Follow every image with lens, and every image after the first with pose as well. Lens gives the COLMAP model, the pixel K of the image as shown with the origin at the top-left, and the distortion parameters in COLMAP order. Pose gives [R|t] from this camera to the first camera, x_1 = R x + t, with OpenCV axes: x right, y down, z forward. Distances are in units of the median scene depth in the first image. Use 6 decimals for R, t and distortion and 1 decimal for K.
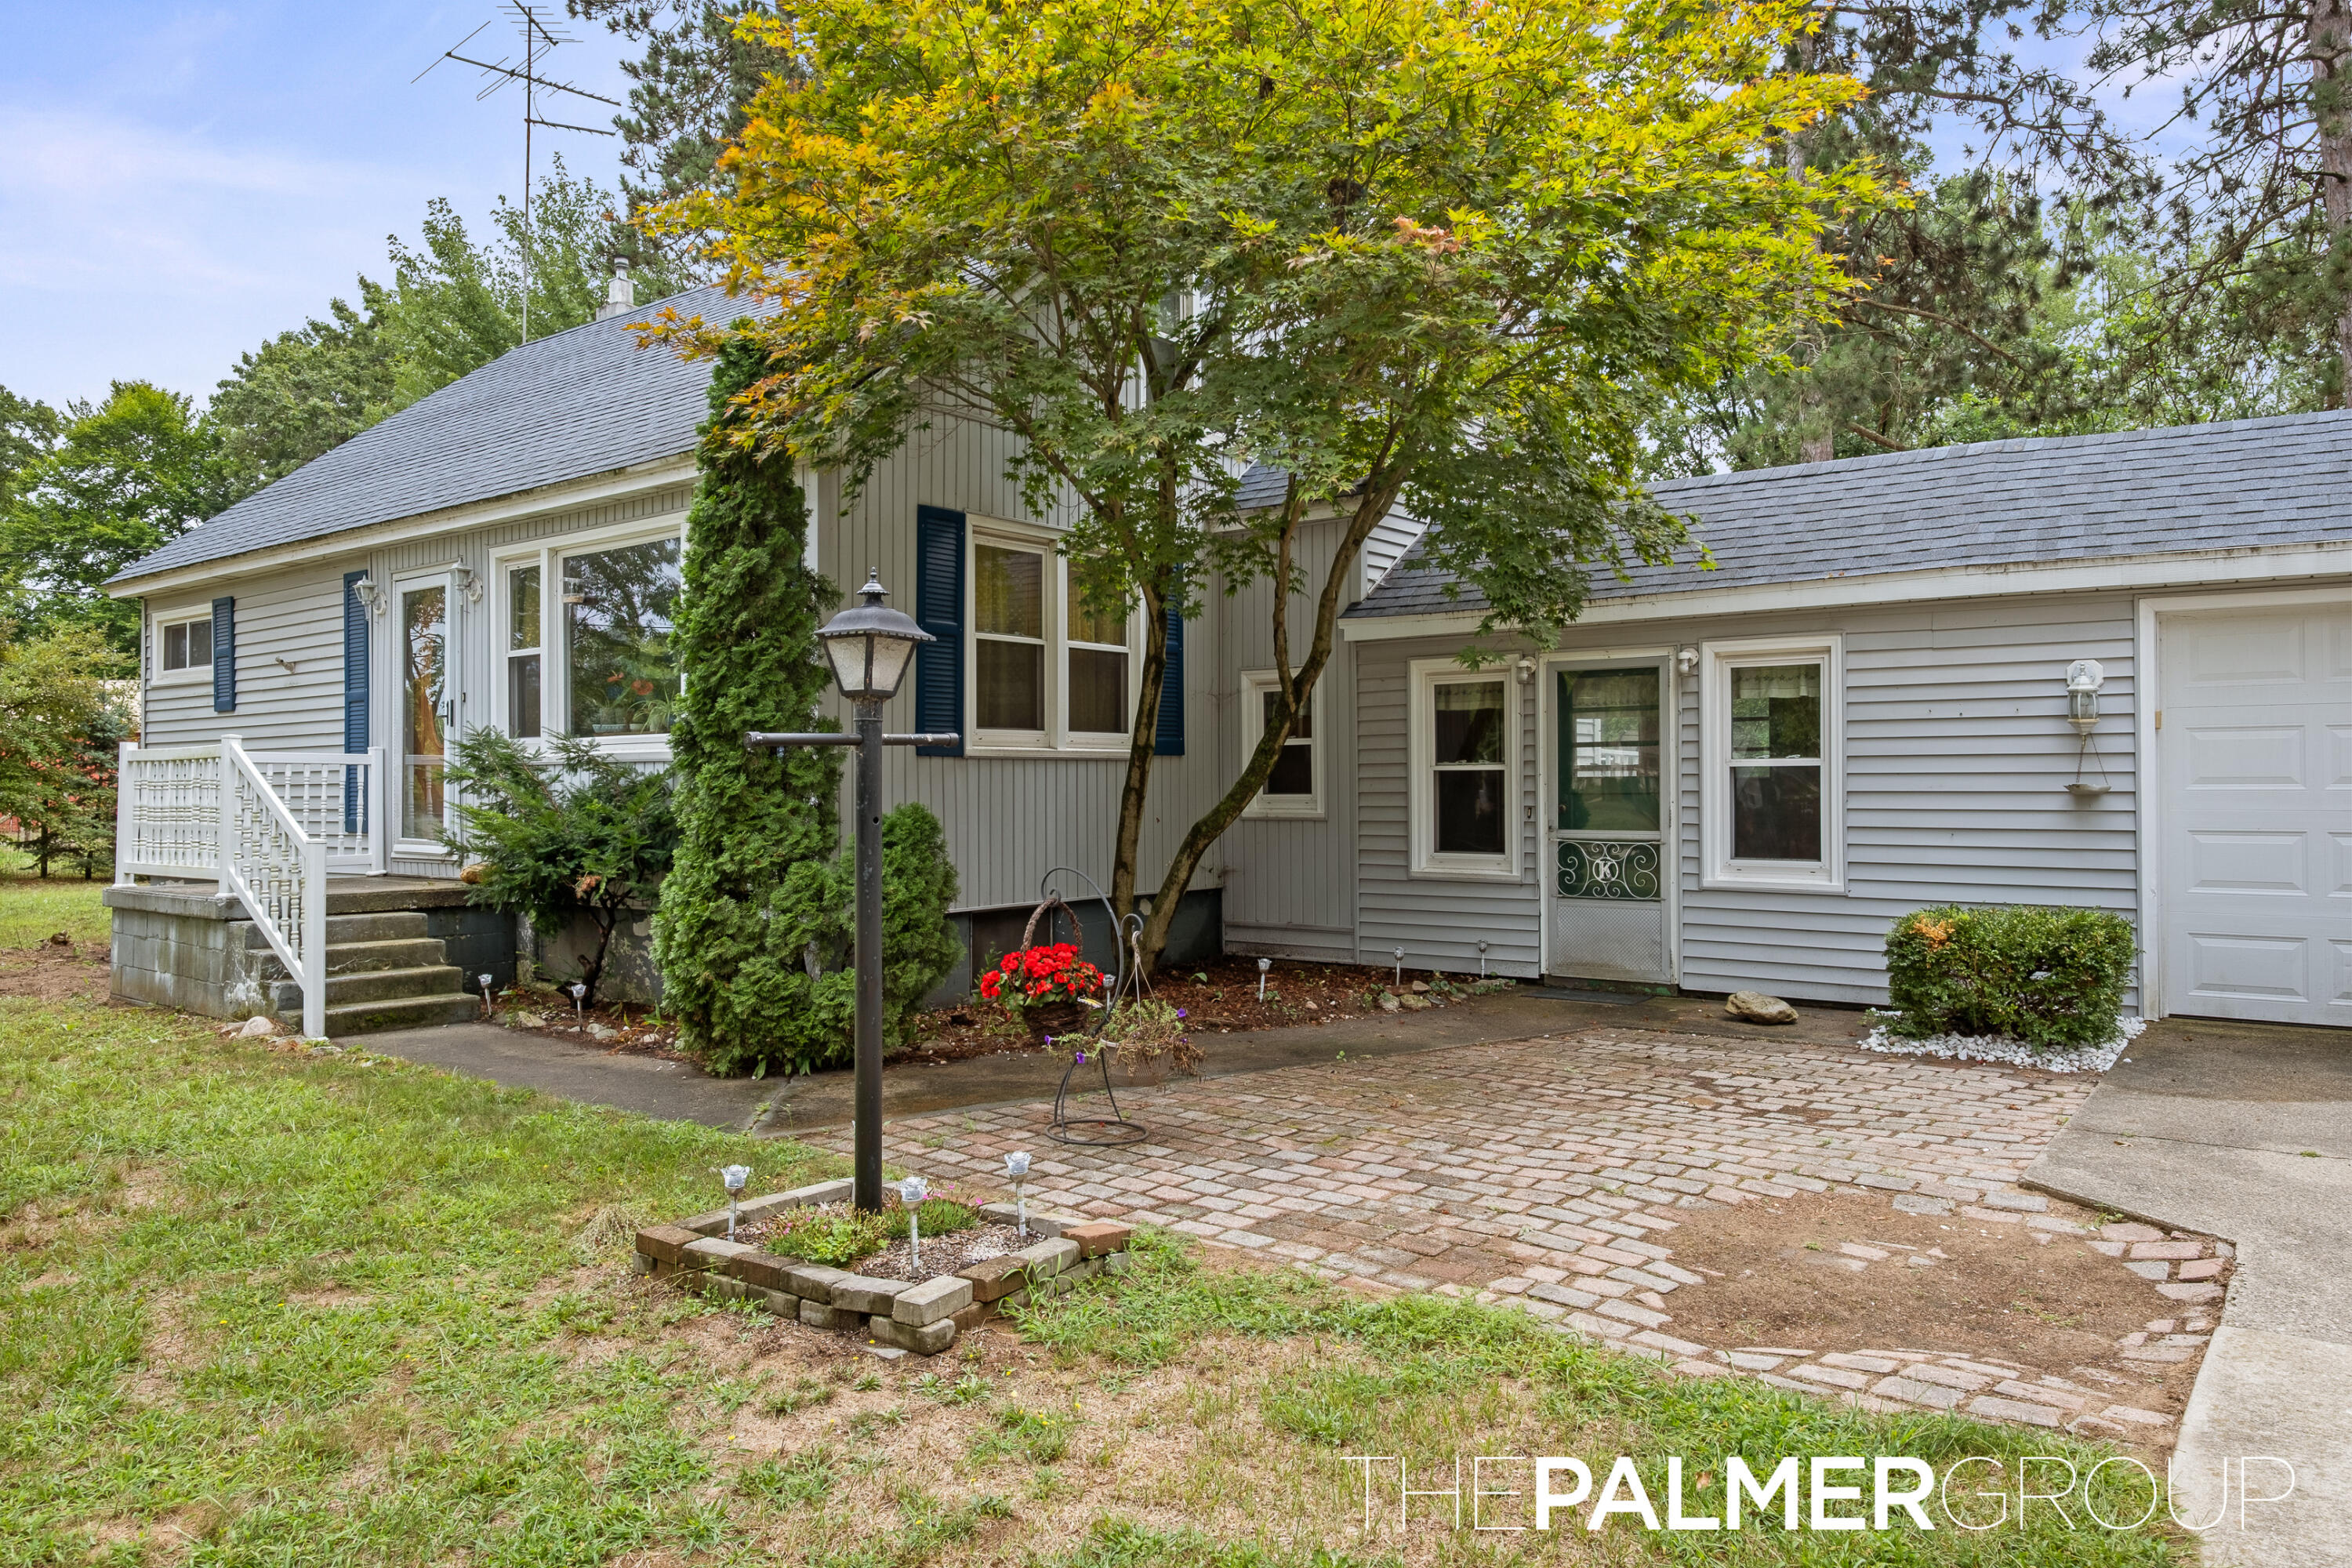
lens RADIAL K [[1600.1, 0, 1176.0], [0, 1600.1, 784.0], [0, 0, 1]] dist [0.002413, 0.001626]
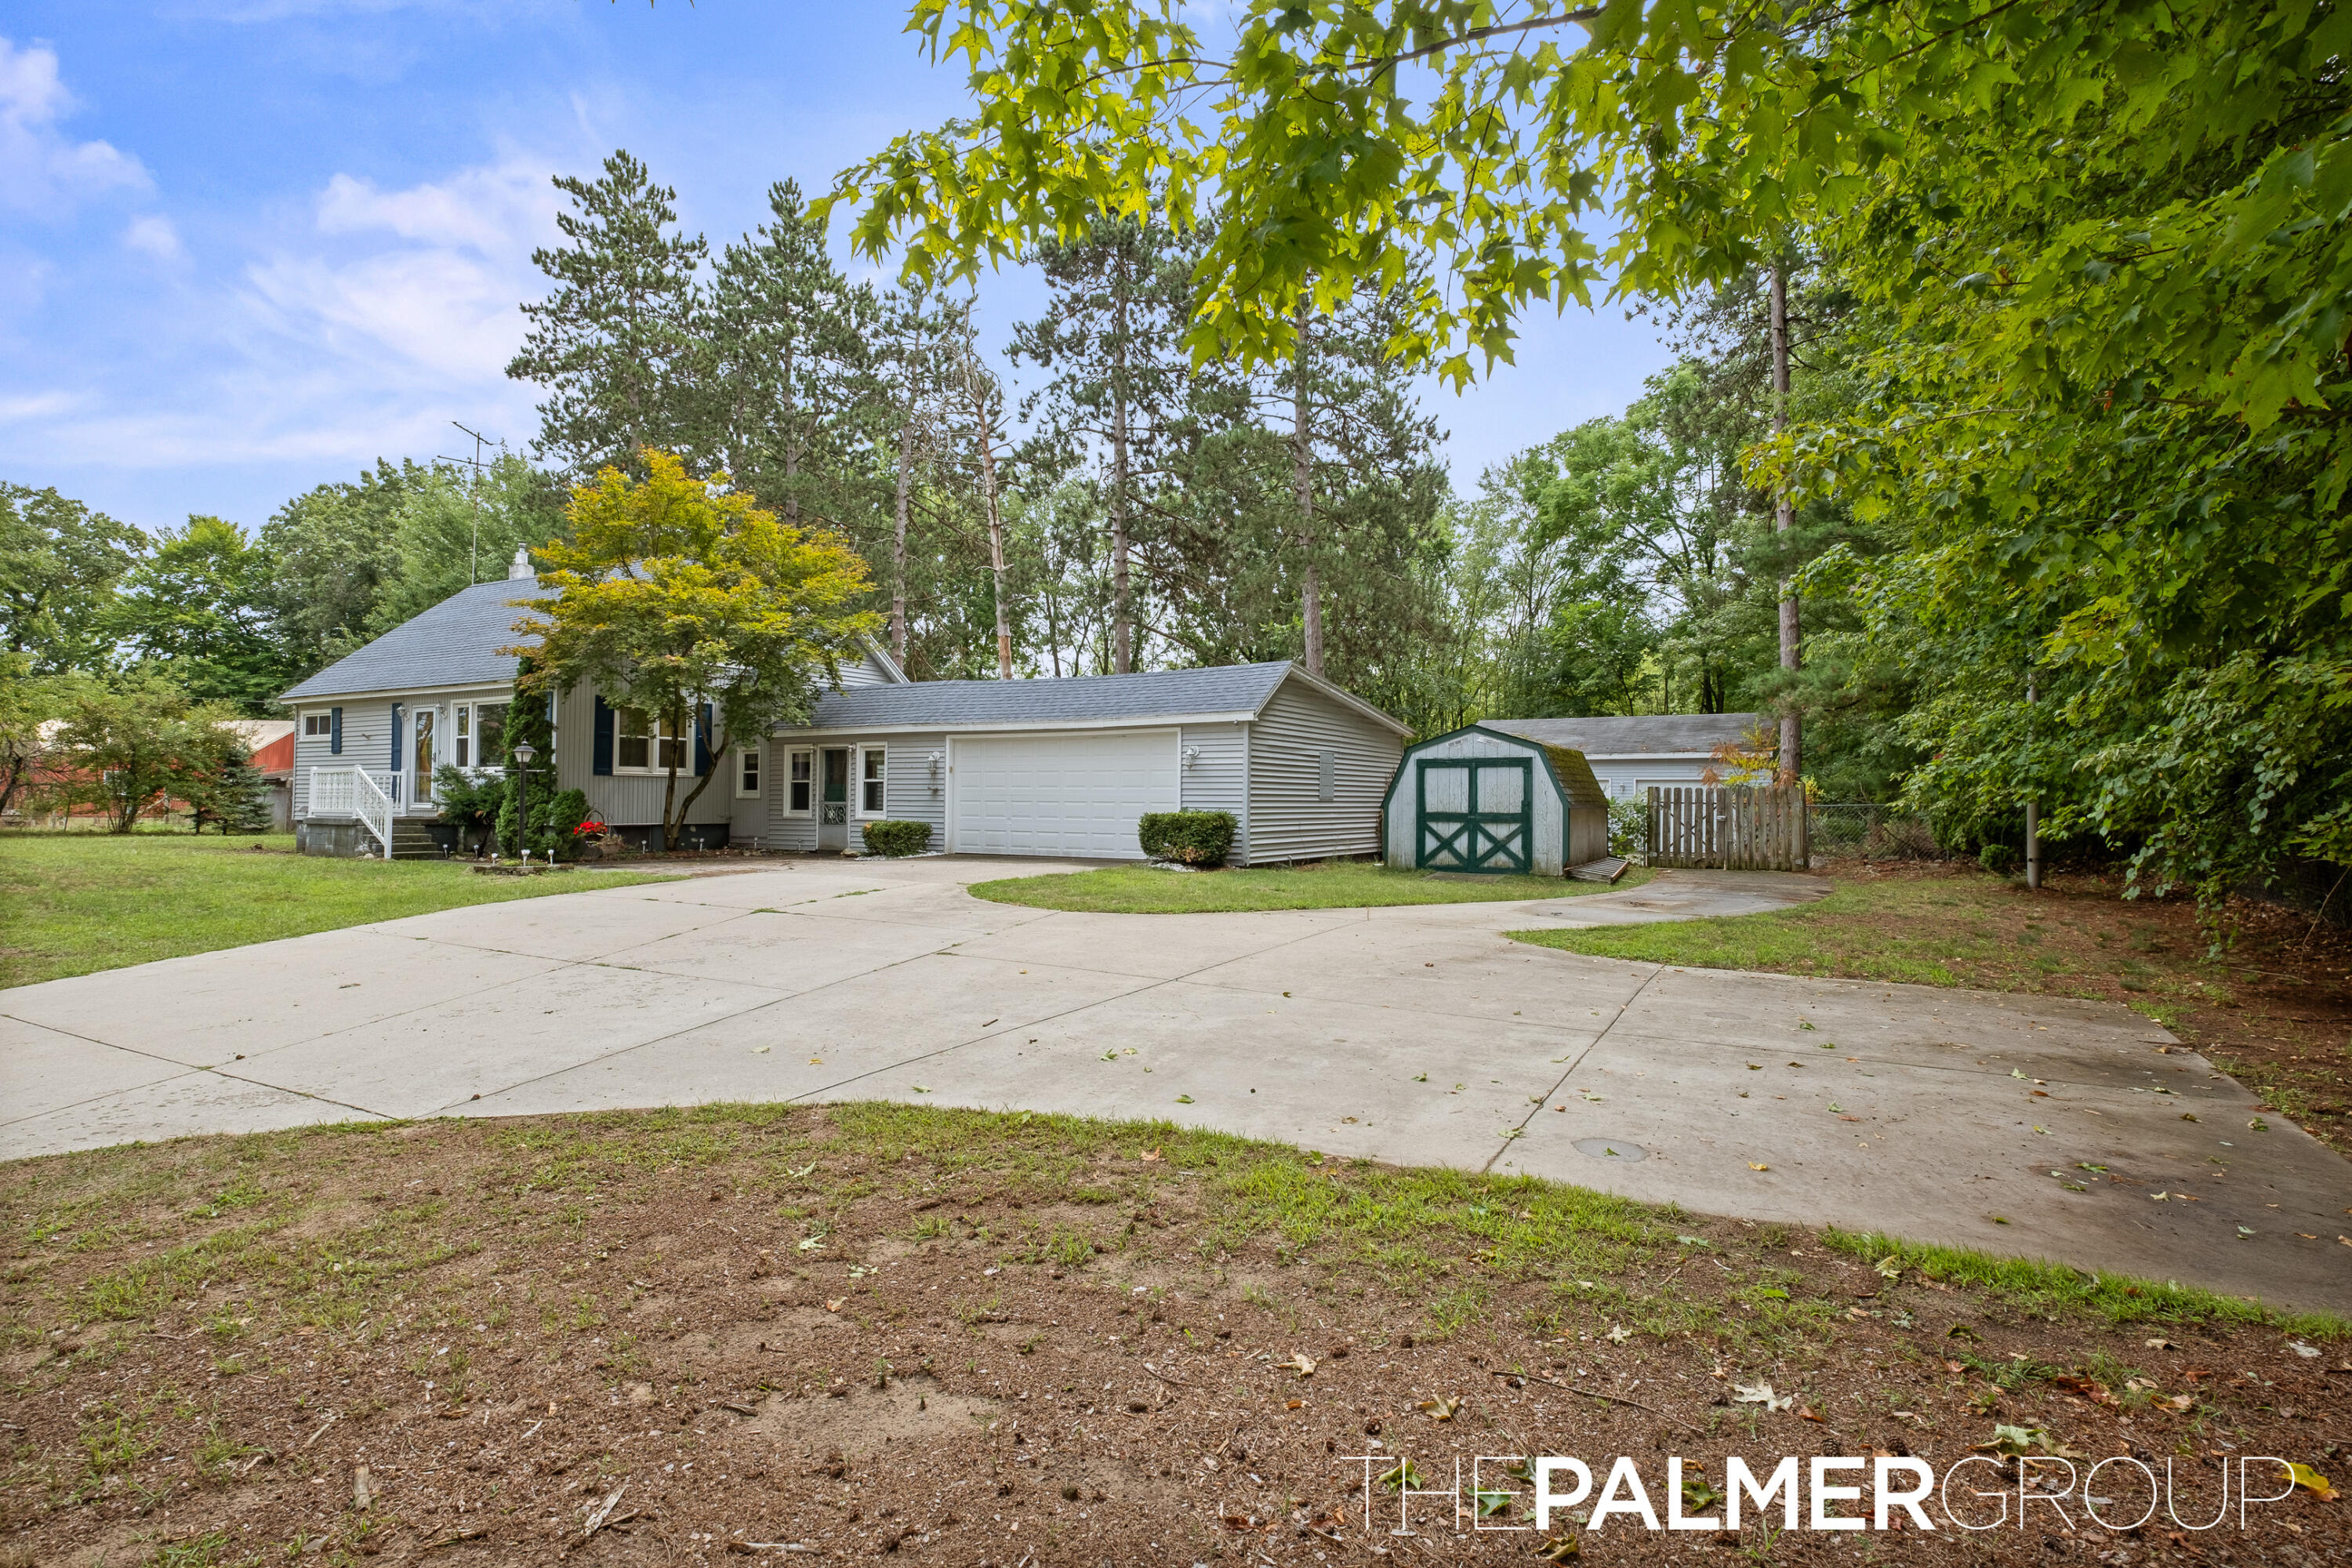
lens RADIAL K [[1189.7, 0, 1176.0], [0, 1189.7, 784.0], [0, 0, 1]] dist [-0.004315, -0.000567]
pose [[0.990486, 0.012178, 0.137072, 0.581280], [-0.010321, 0.999845, -0.014251, 0.019526], [-0.137224, 0.012700, 0.990459, -1.311805]]
